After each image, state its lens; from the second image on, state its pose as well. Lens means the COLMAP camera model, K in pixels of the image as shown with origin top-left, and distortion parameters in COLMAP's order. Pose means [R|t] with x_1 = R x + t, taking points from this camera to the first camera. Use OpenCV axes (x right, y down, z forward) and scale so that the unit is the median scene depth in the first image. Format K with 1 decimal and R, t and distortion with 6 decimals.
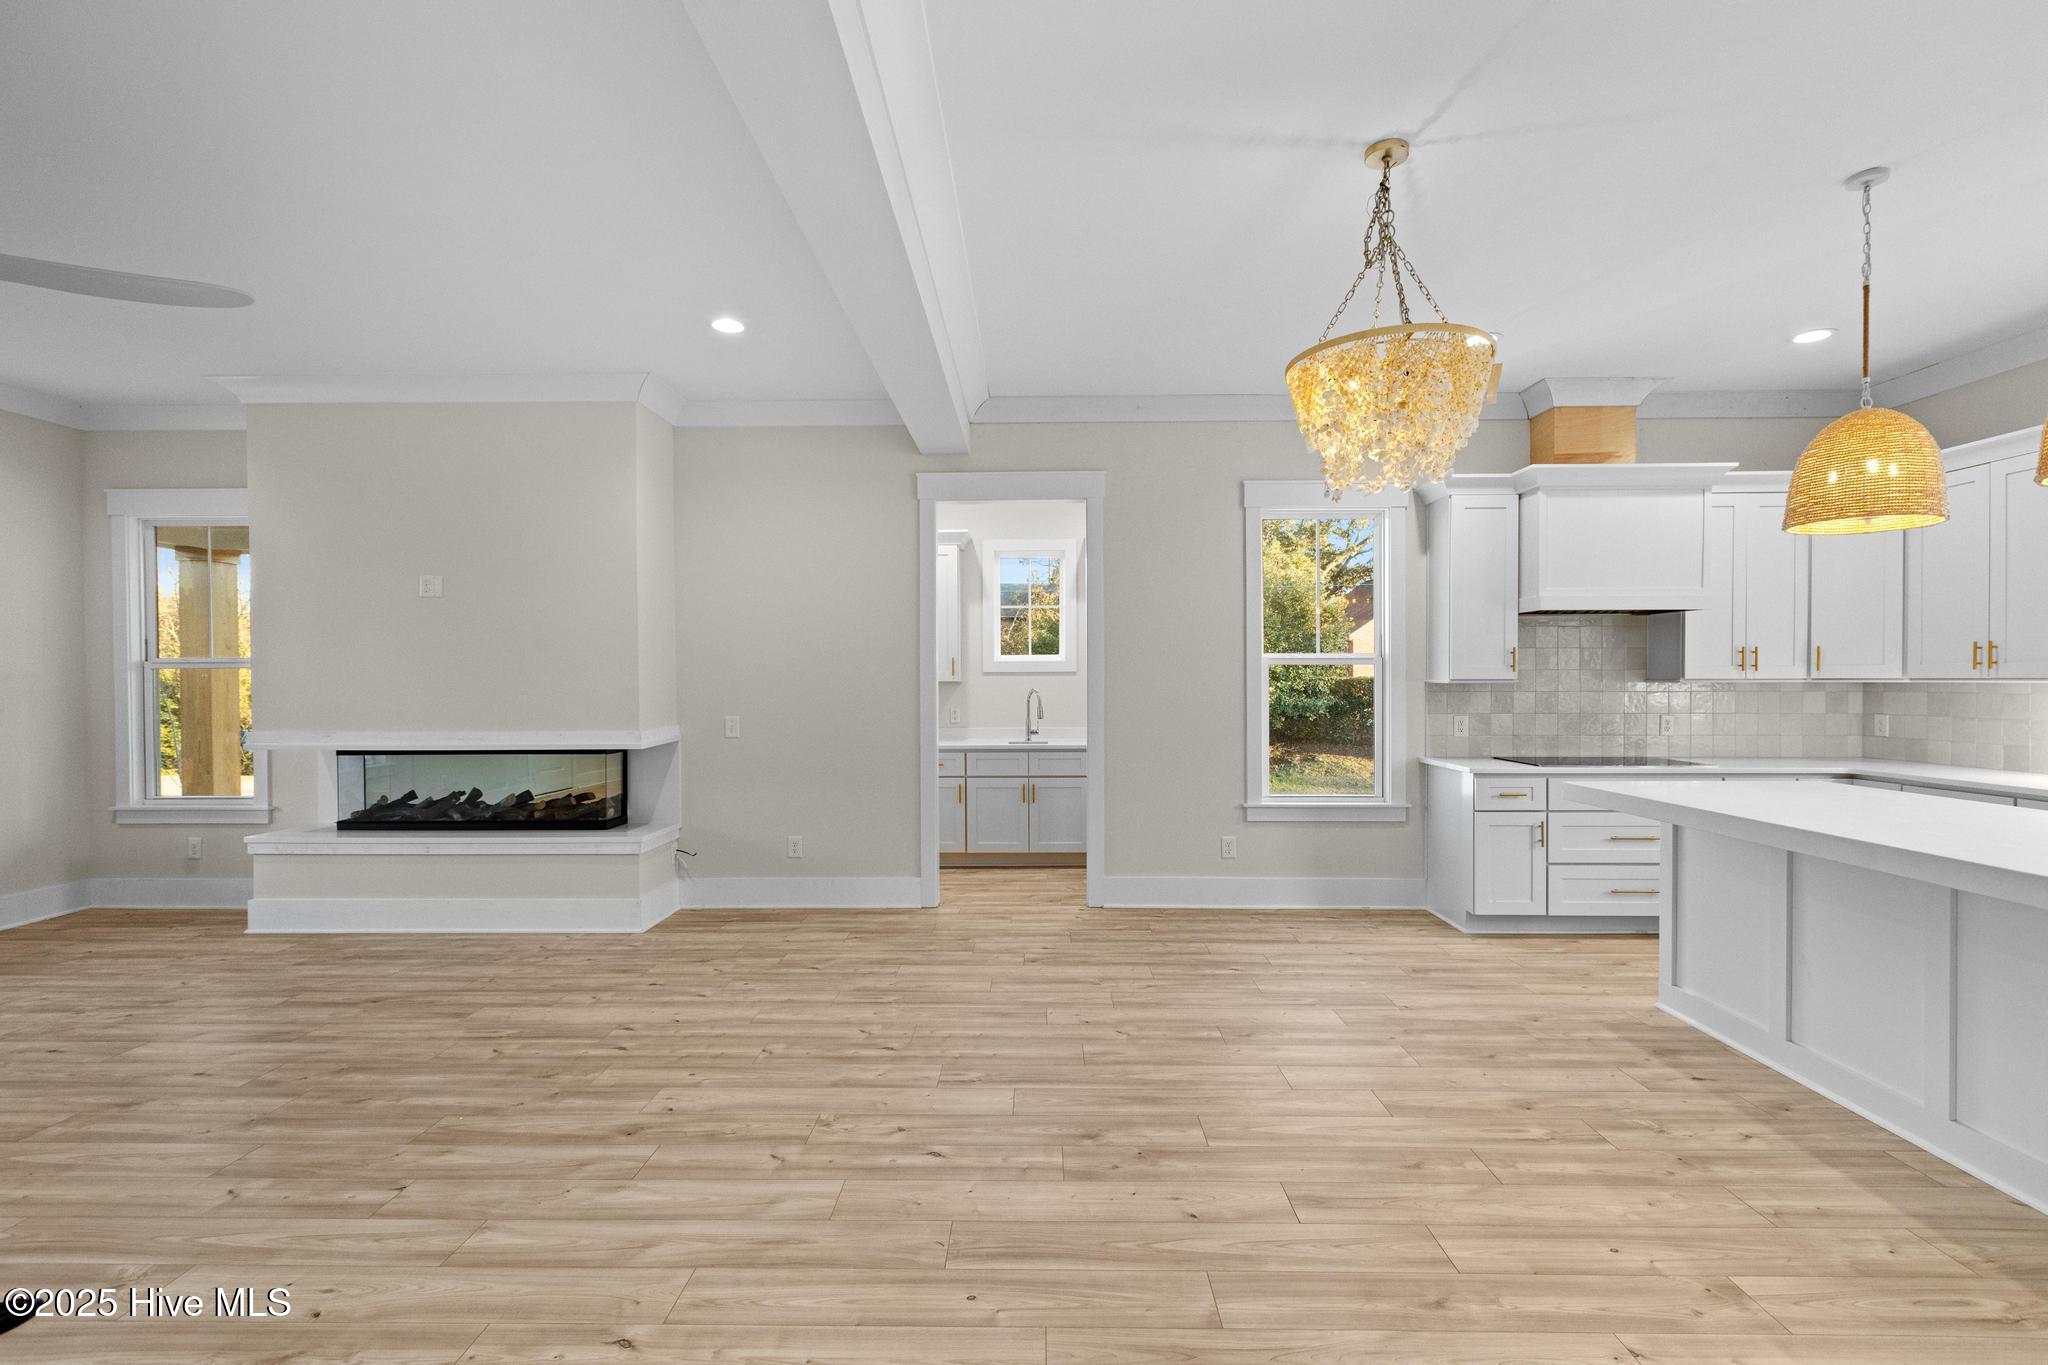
lens RADIAL K [[914.9, 0, 1030.3], [0, 914.9, 684.0], [0, 0, 1]] dist [0.002901, -0.000621]
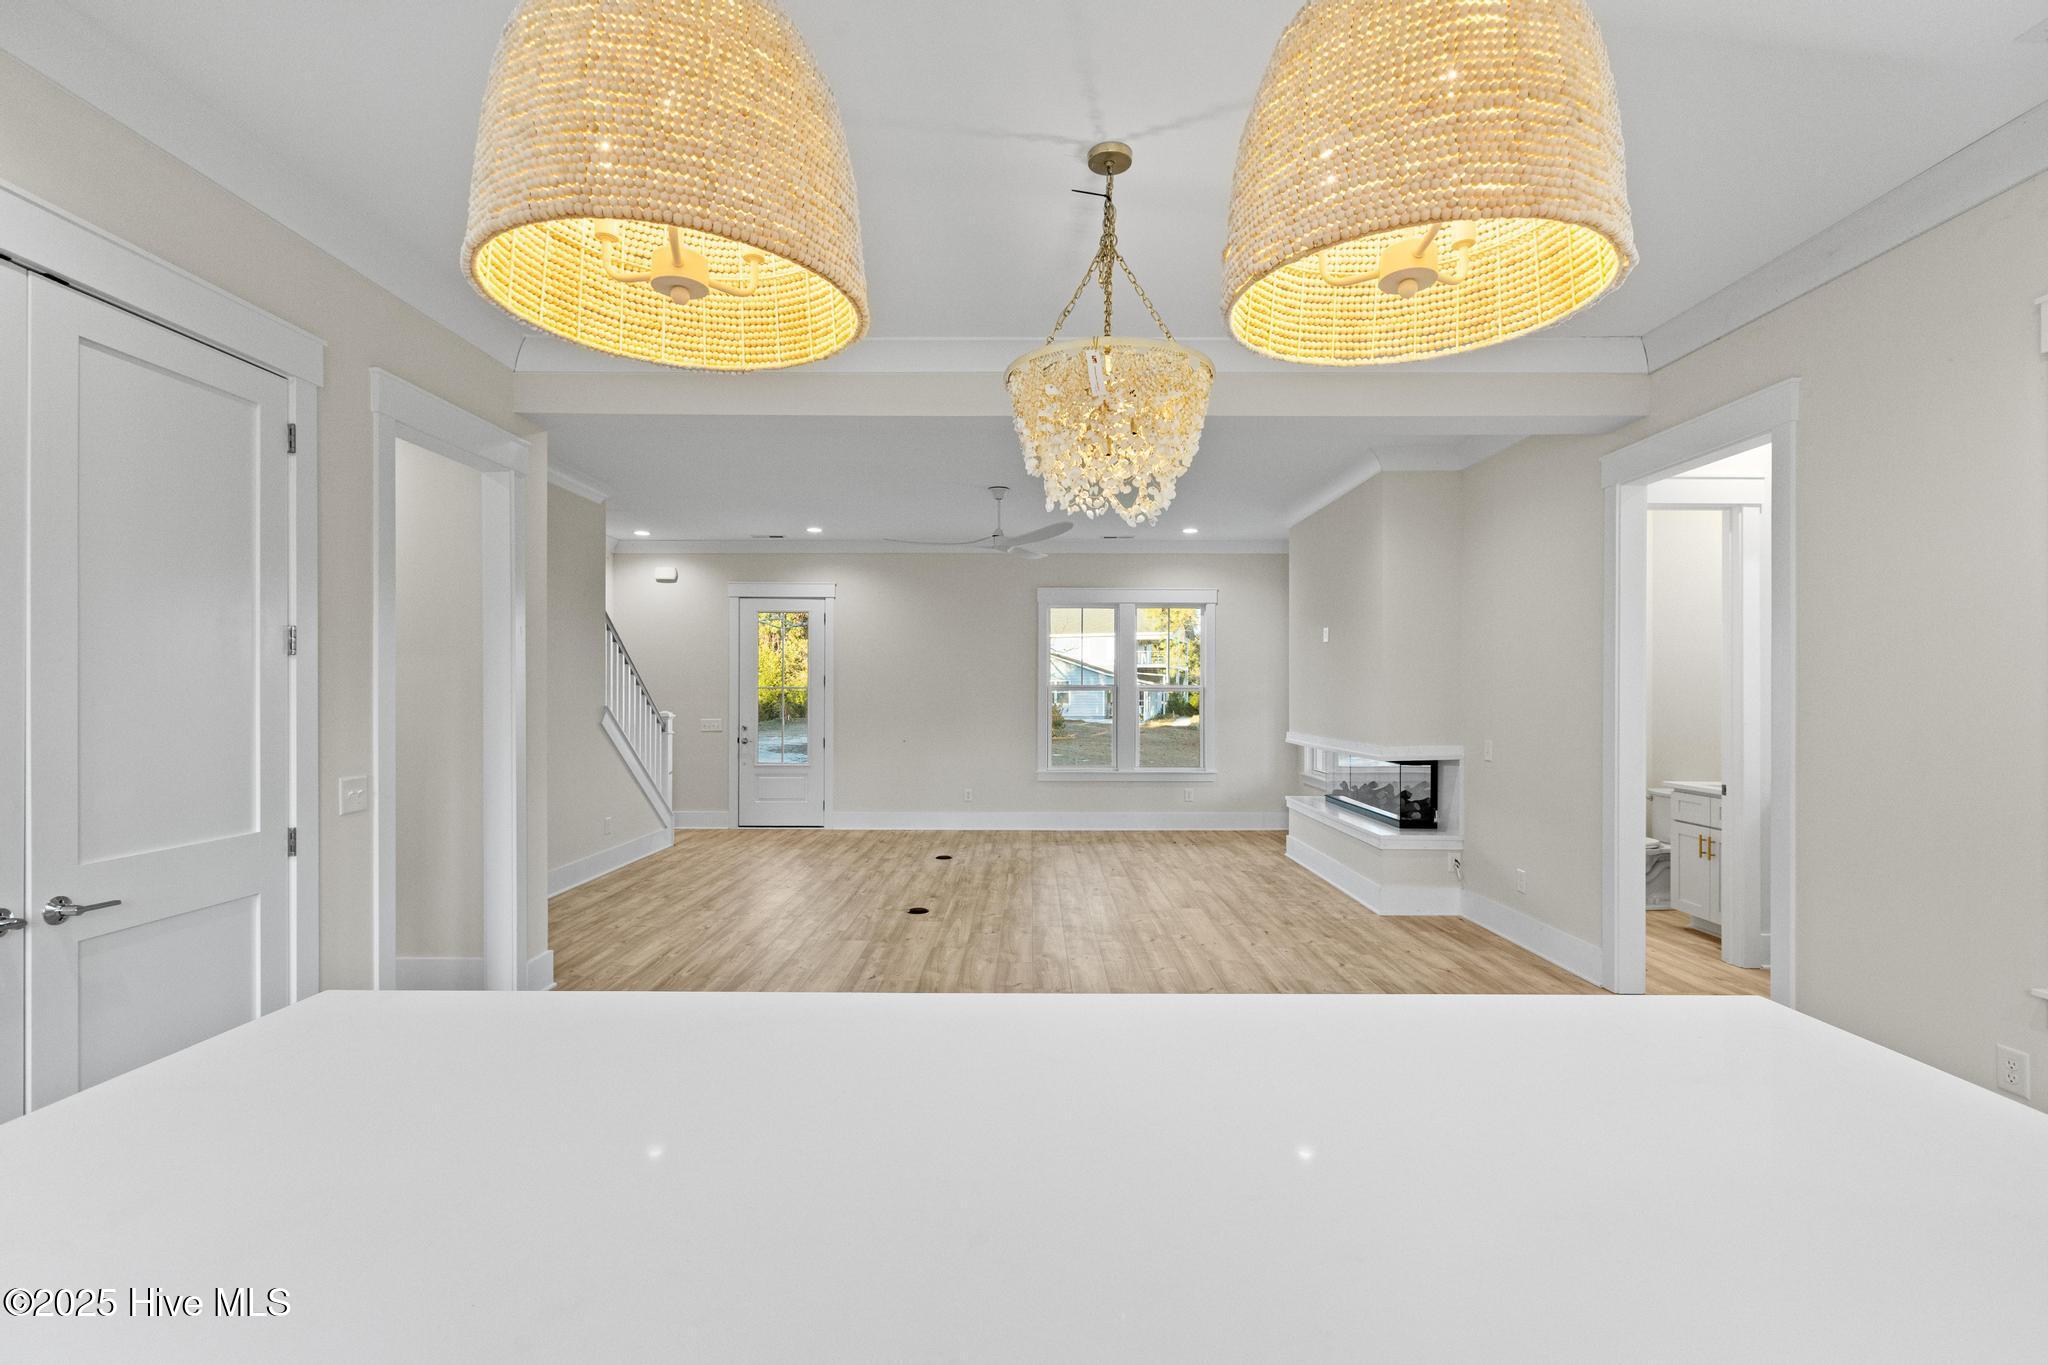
lens RADIAL K [[914.9, 0, 1028.9], [0, 914.9, 688.9], [0, 0, 1]] dist [0.002901, -0.000621]
pose [[0.013405, -0.000969, -0.999910, 0.803997], [-0.008092, 0.999967, -0.001077, -0.019238], [0.999877, 0.008105, 0.013397, 0.553529]]
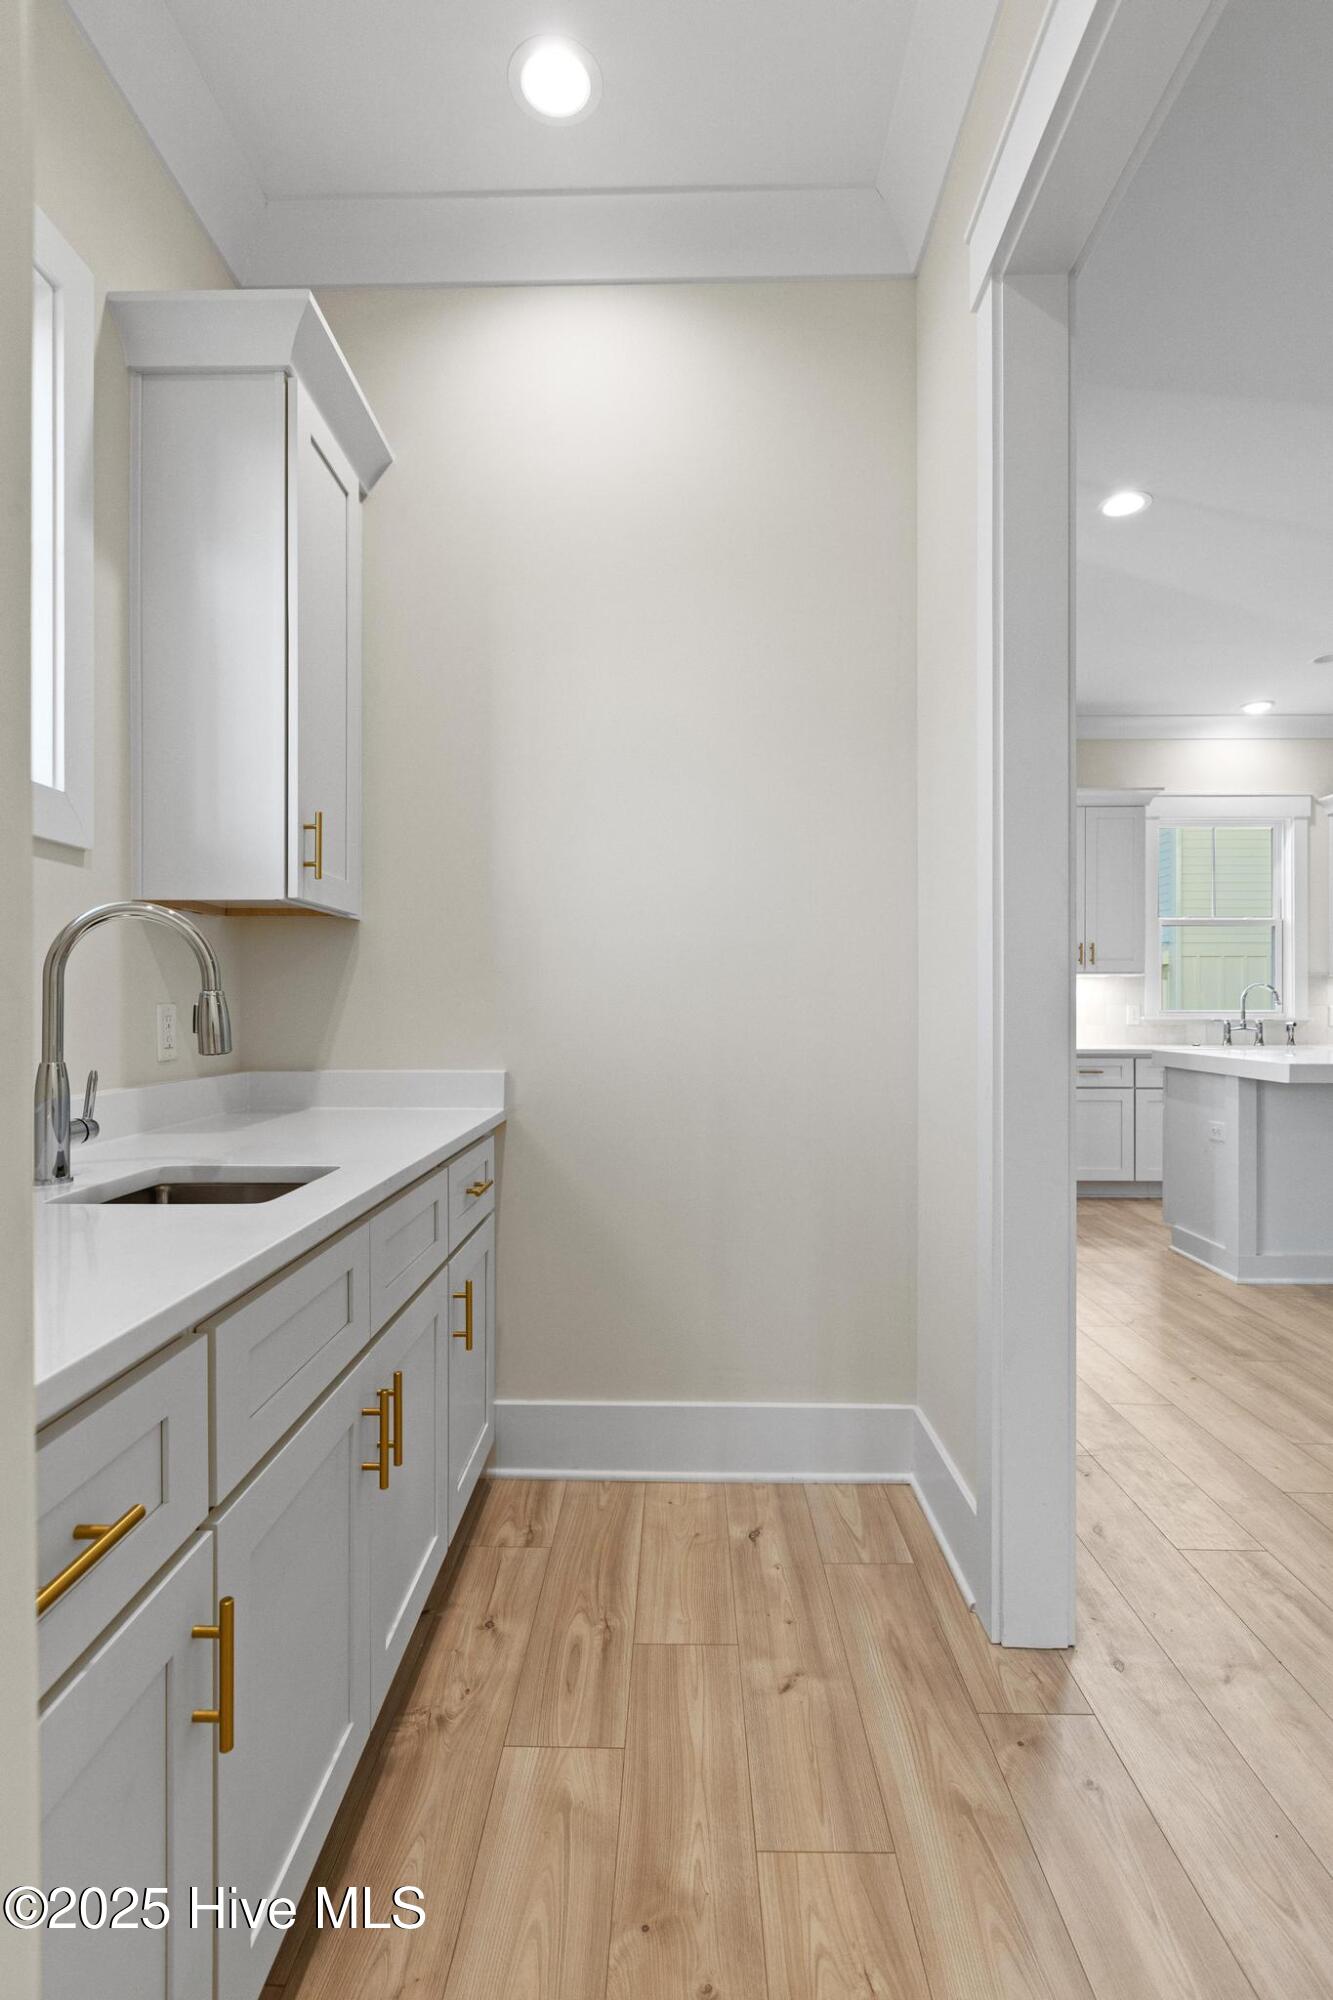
lens RADIAL K [[936.8, 0, 645.4], [0, 936.8, 1010.2], [0, 0, 1]] dist [-0.003593, -0.001495]
pose [[0.024166, -0.004834, 0.999696, -0.286035], [0.007590, 0.999960, 0.004652, 0.036399], [-0.999679, 0.007476, 0.024202, 1.315834]]
